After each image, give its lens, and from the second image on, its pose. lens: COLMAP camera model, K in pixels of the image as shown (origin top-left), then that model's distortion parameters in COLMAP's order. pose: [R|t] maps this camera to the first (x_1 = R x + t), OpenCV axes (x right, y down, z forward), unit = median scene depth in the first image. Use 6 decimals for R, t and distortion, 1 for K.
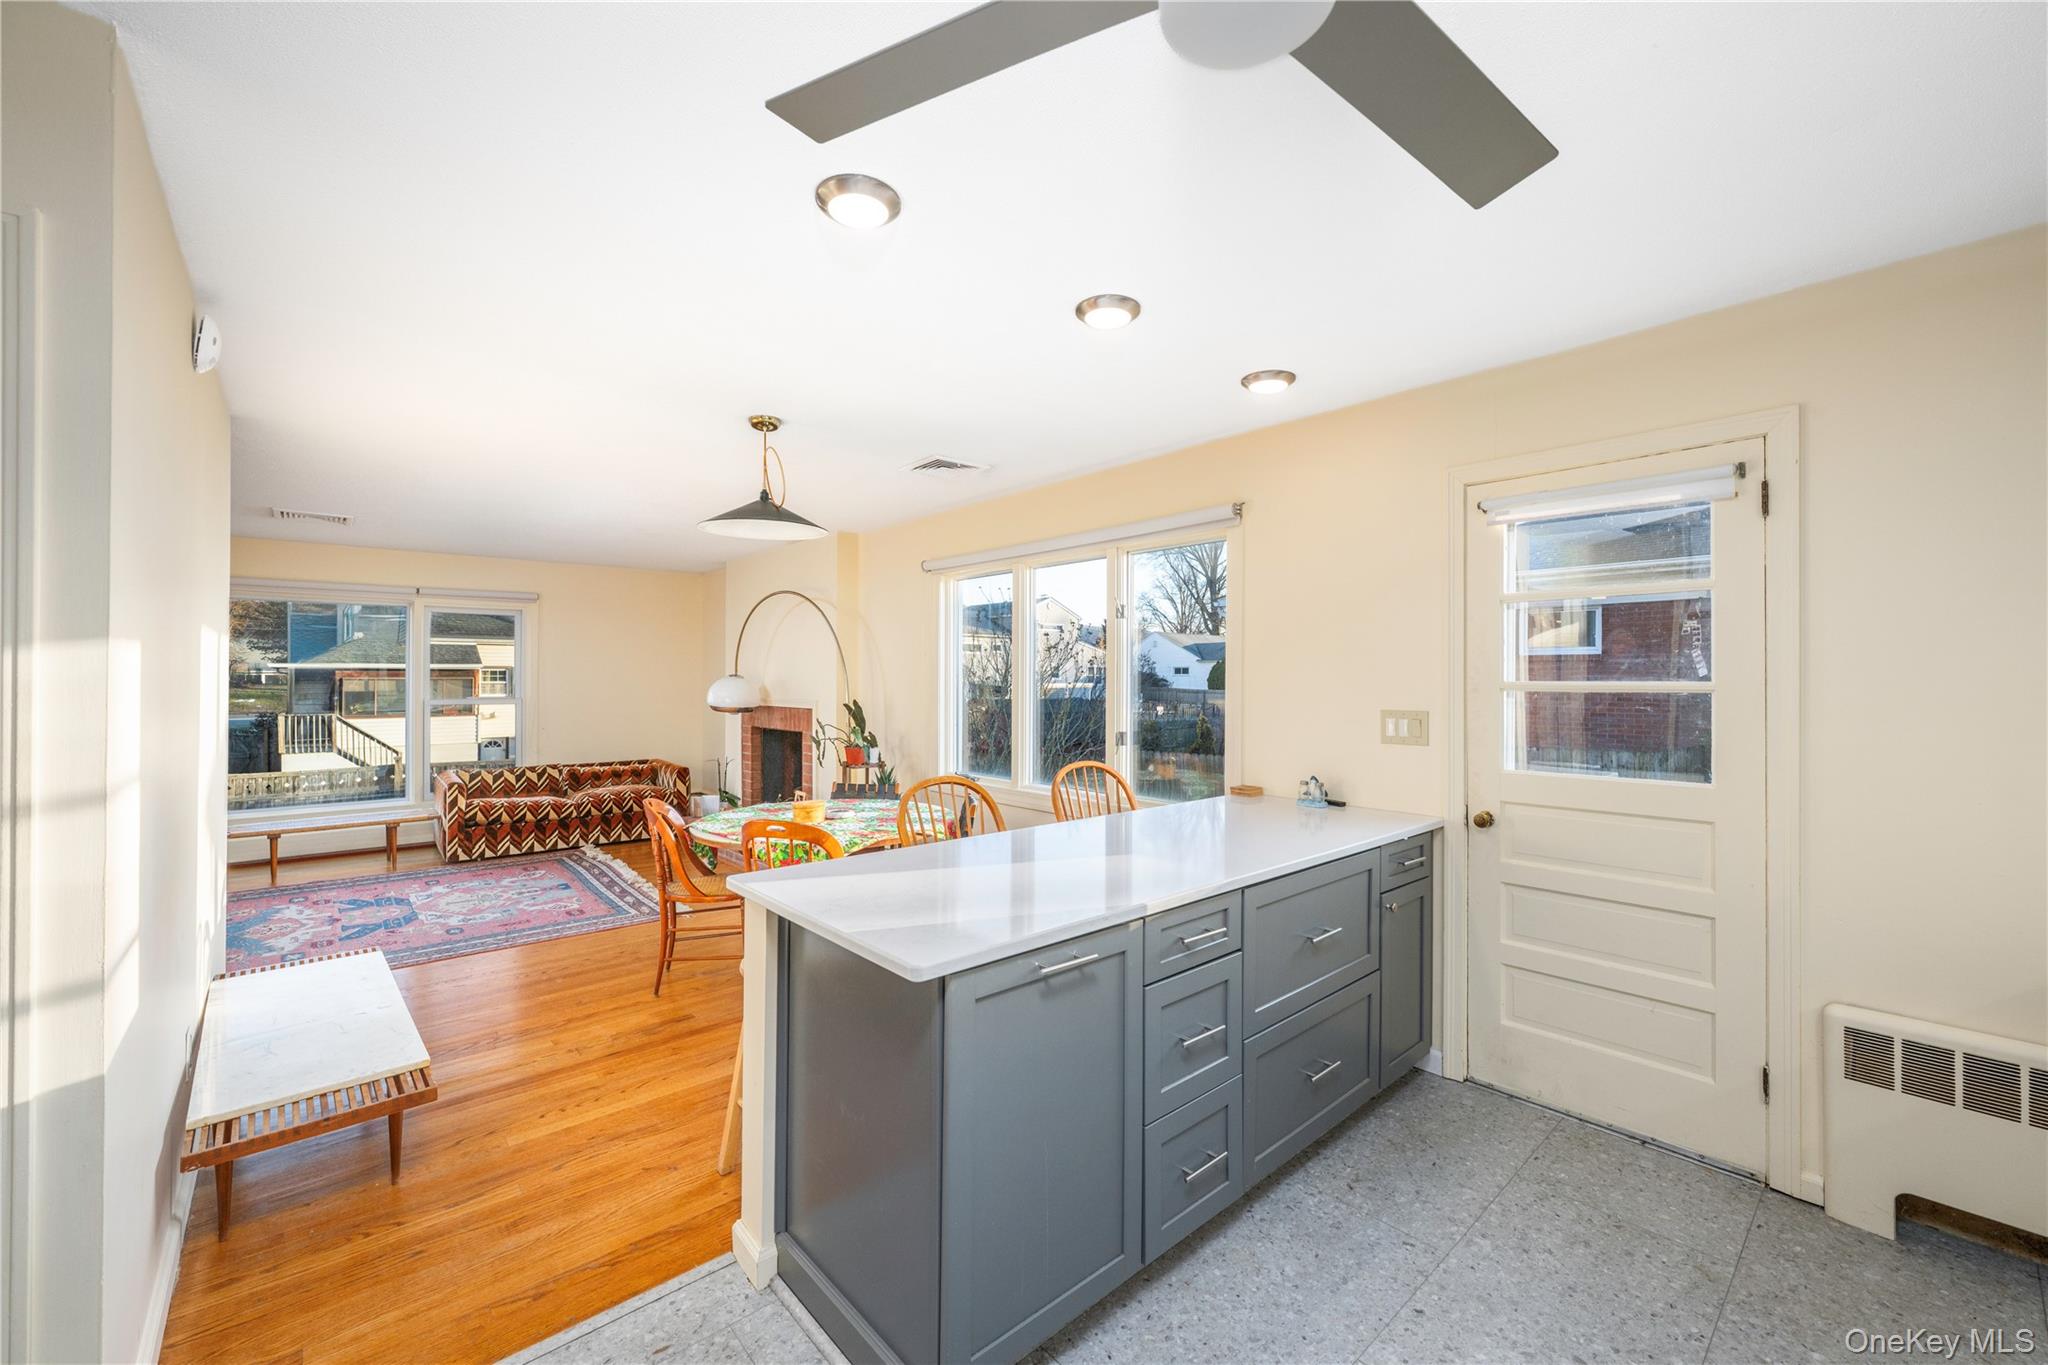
lens RADIAL K [[814.3, 0, 1027.3], [0, 814.3, 679.1], [0, 0, 1]] dist [0.000953, 0.000227]
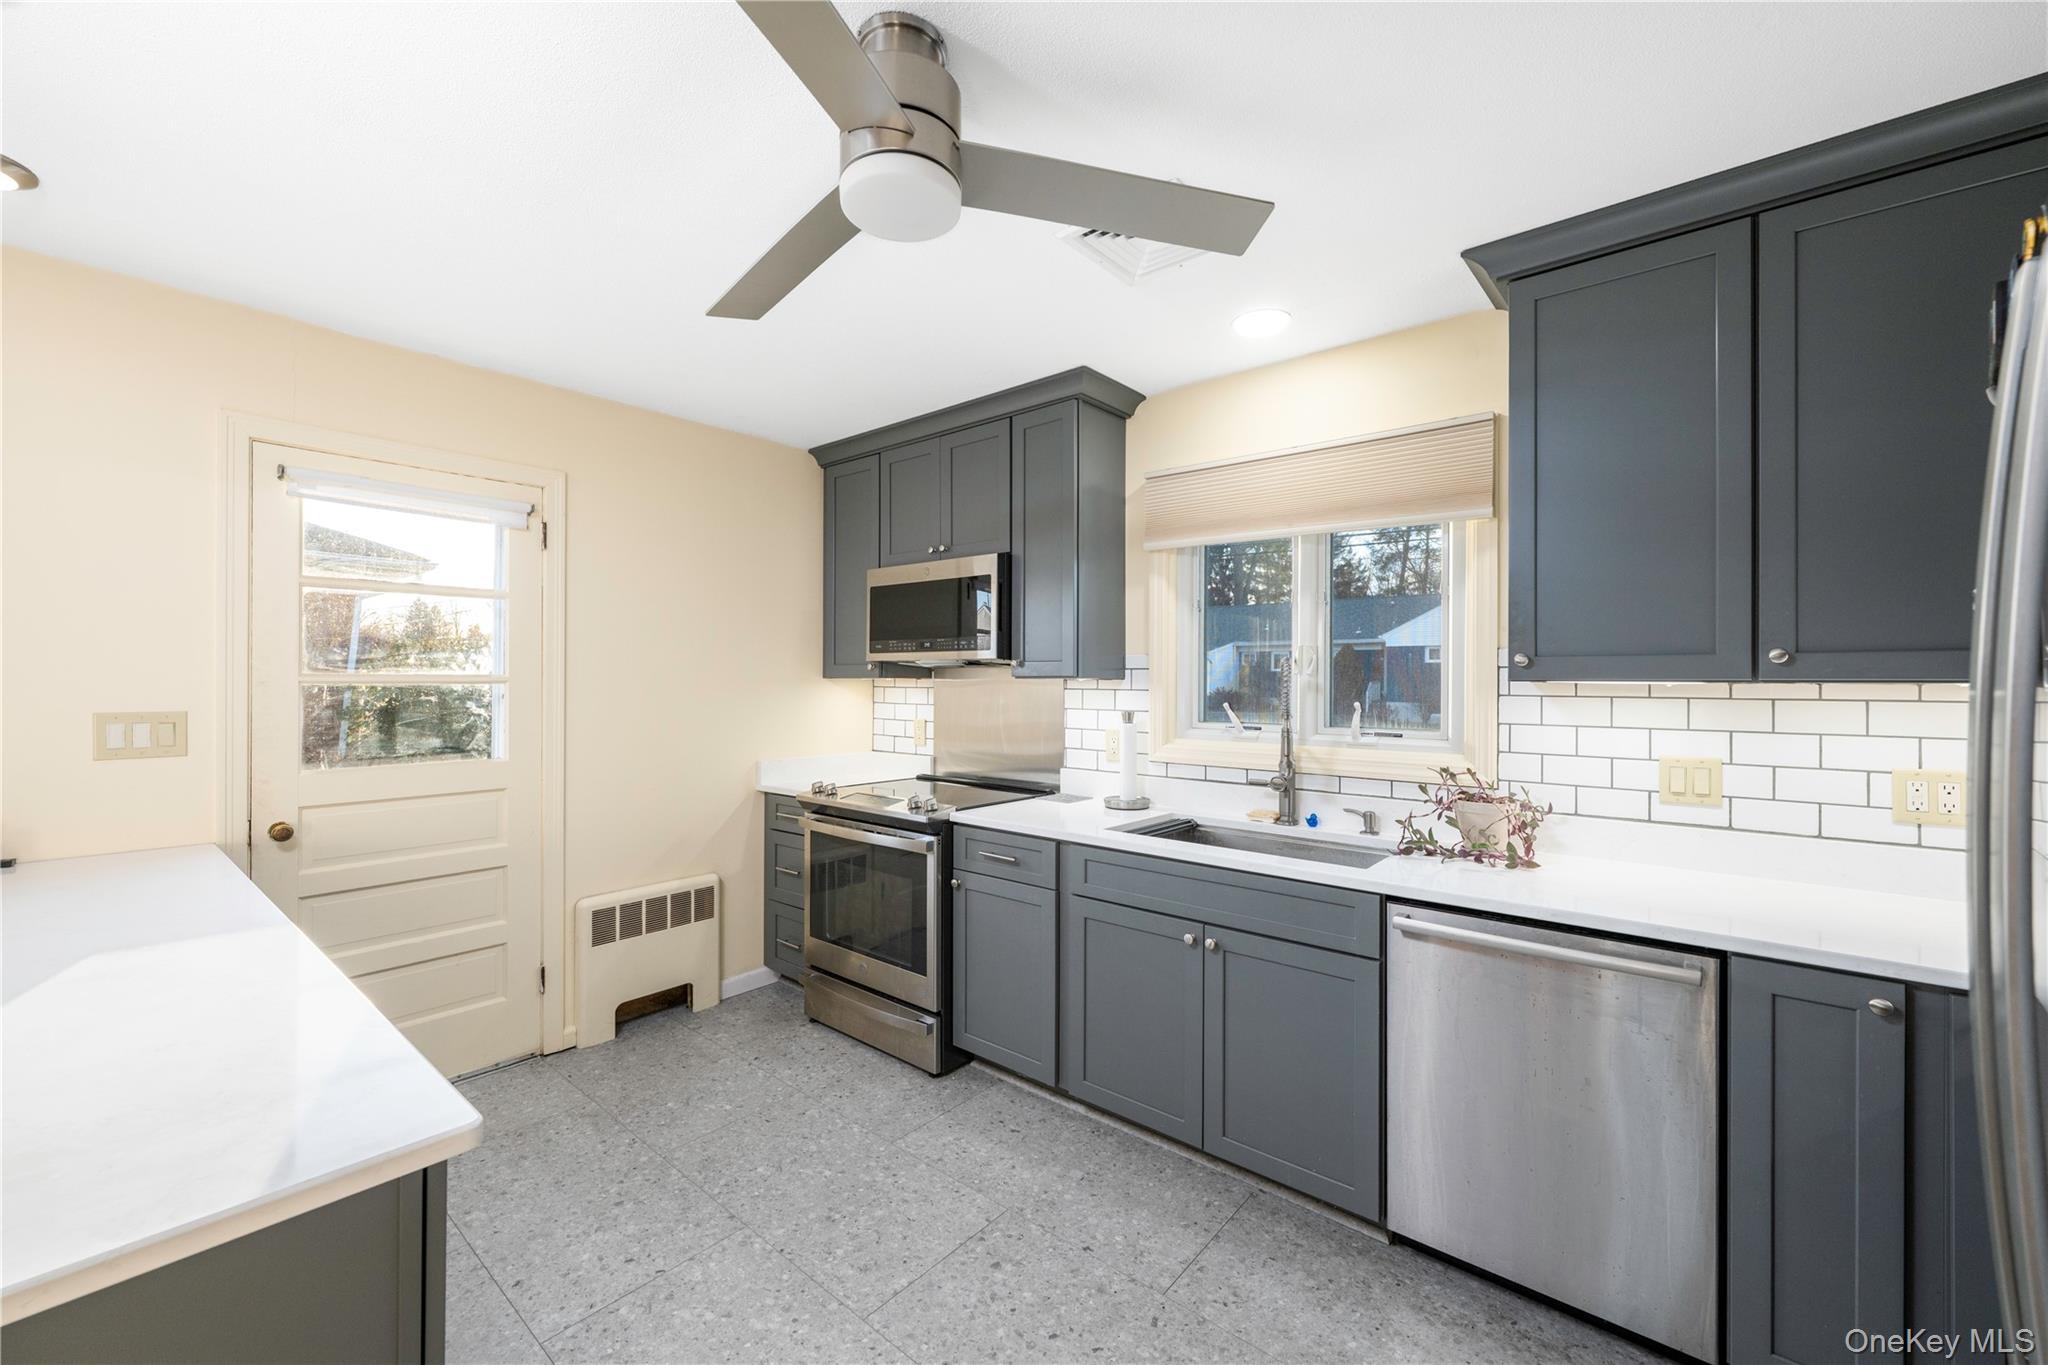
lens RADIAL K [[814.3, 0, 1027.3], [0, 814.3, 679.1], [0, 0, 1]] dist [0.000953, 0.000227]
pose [[-0.149151, -0.005581, 0.988799, -0.518201], [-0.007264, 0.999963, 0.004548, -0.001545], [-0.988788, -0.006504, -0.149186, 0.422523]]
